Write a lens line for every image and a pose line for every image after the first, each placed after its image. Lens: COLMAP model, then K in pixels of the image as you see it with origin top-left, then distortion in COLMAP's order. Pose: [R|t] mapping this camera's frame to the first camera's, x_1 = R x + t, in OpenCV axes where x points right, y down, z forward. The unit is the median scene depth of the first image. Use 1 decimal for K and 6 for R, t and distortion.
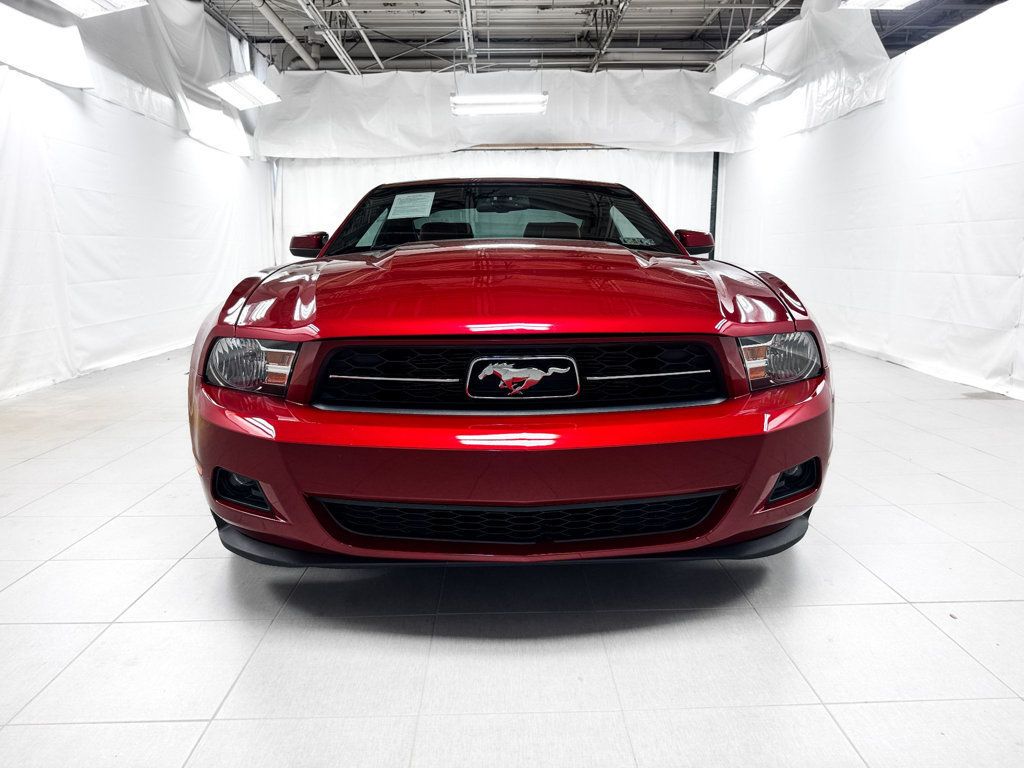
lens RADIAL K [[721.7, 0, 519.5], [0, 721.7, 384.5], [0, 0, 1]] dist [0.035587, -0.043293]
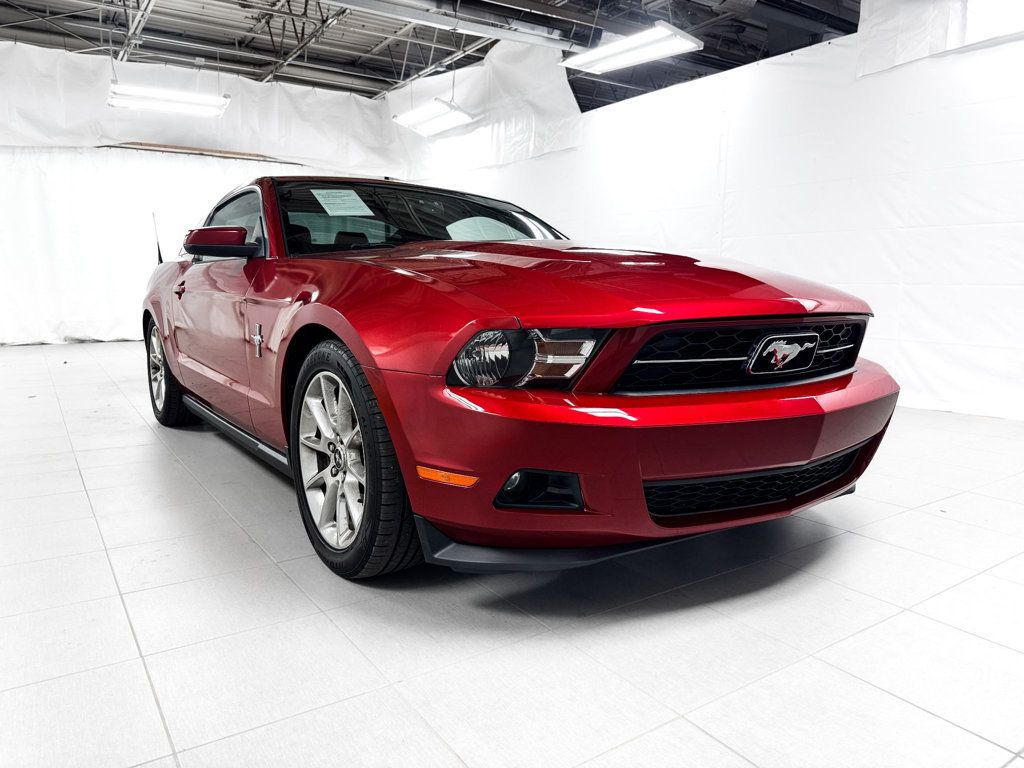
lens RADIAL K [[716.2, 0, 512.0], [0, 716.2, 384.0], [0, 0, 1]] dist [0.041888, -0.059103]
pose [[0.844708, -0.061810, 0.531646, -0.154719], [0.079434, 0.996787, -0.010320, 0.002617], [-0.529299, 0.050948, 0.846904, 0.043044]]
